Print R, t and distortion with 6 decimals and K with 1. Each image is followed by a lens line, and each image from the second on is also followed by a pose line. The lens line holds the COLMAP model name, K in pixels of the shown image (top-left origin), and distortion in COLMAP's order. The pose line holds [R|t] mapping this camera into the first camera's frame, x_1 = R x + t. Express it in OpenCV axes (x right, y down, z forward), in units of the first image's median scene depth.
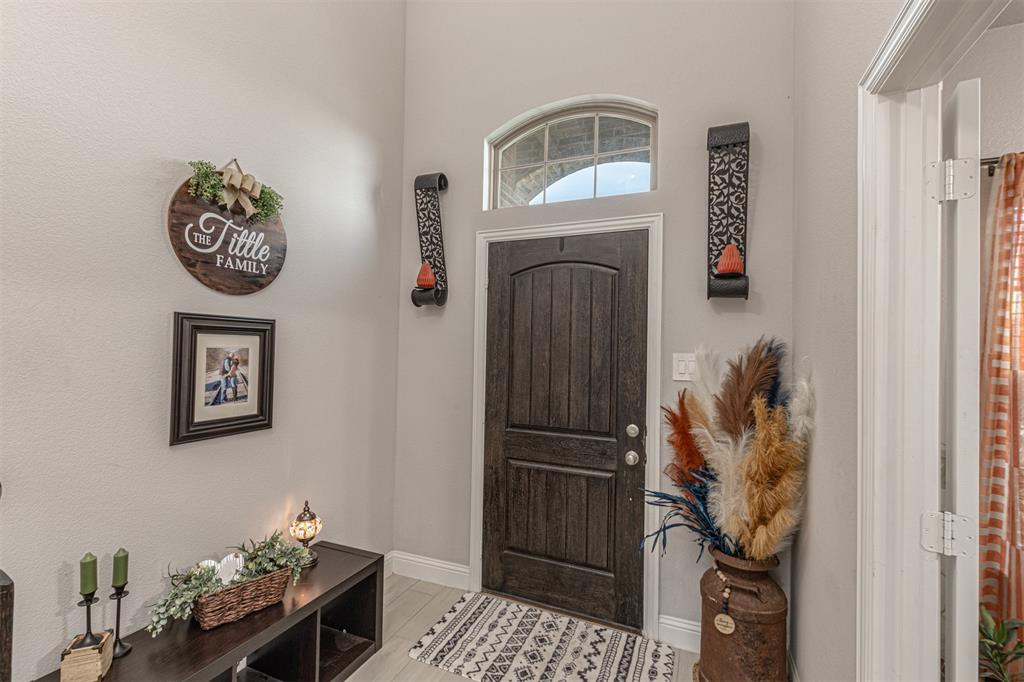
lens RADIAL K [[466.1, 0, 506.7], [0, 466.1, 344.3], [0, 0, 1]] dist [-0.000051, -0.000612]
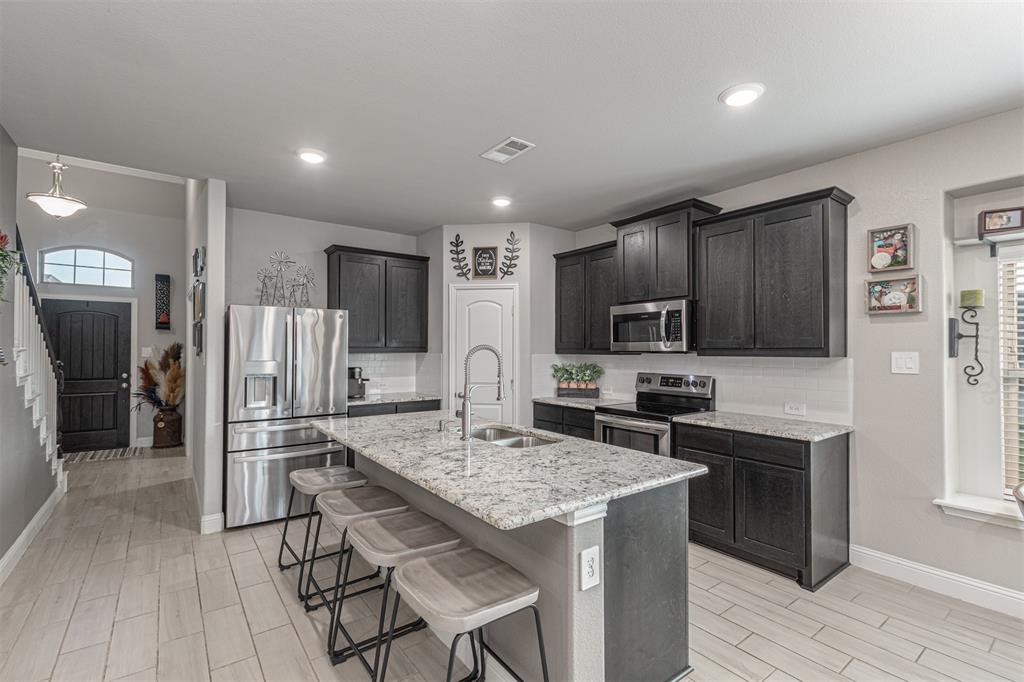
lens RADIAL K [[466.1, 0, 506.7], [0, 466.1, 344.3], [0, 0, 1]] dist [-0.000051, -0.000612]
pose [[0.511042, -0.006137, 0.859534, -1.038152], [-0.001294, 0.999968, 0.007908, -0.028041], [-0.859555, -0.005154, 0.511017, -2.587713]]
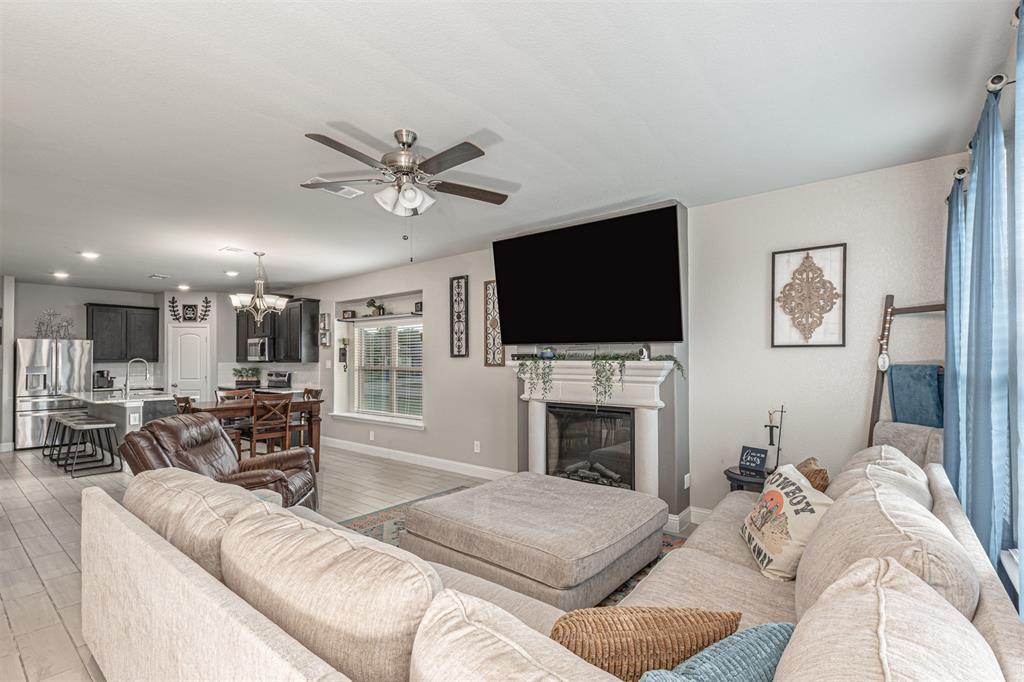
lens RADIAL K [[470.6, 0, 515.1], [0, 470.6, 359.2], [0, 0, 1]] dist [0.000581, -0.000392]
pose [[0.270646, -0.015623, 0.962552, -3.391869], [-0.001216, 0.999862, 0.016571, -0.096139], [-0.962678, -0.005655, 0.270590, -7.190500]]
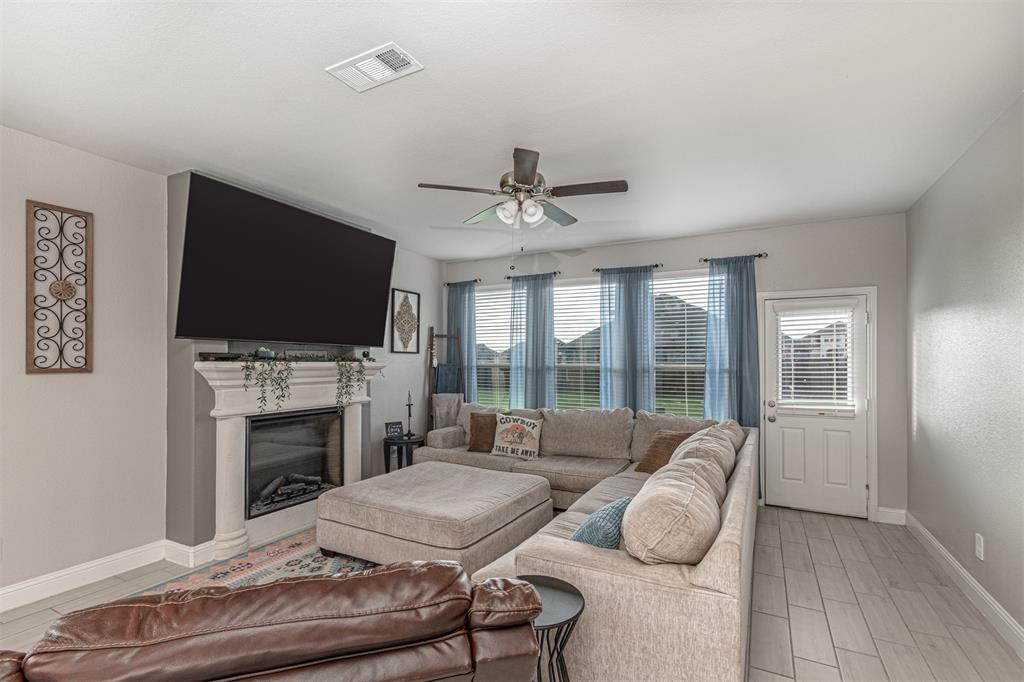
lens RADIAL K [[470.6, 0, 515.1], [0, 470.6, 359.2], [0, 0, 1]] dist [0.000581, -0.000392]
pose [[-0.996768, -0.020472, 0.077675, -1.586216], [-0.021222, 0.999736, -0.008836, -0.049415], [-0.077474, -0.010456, -0.996940, -3.699405]]
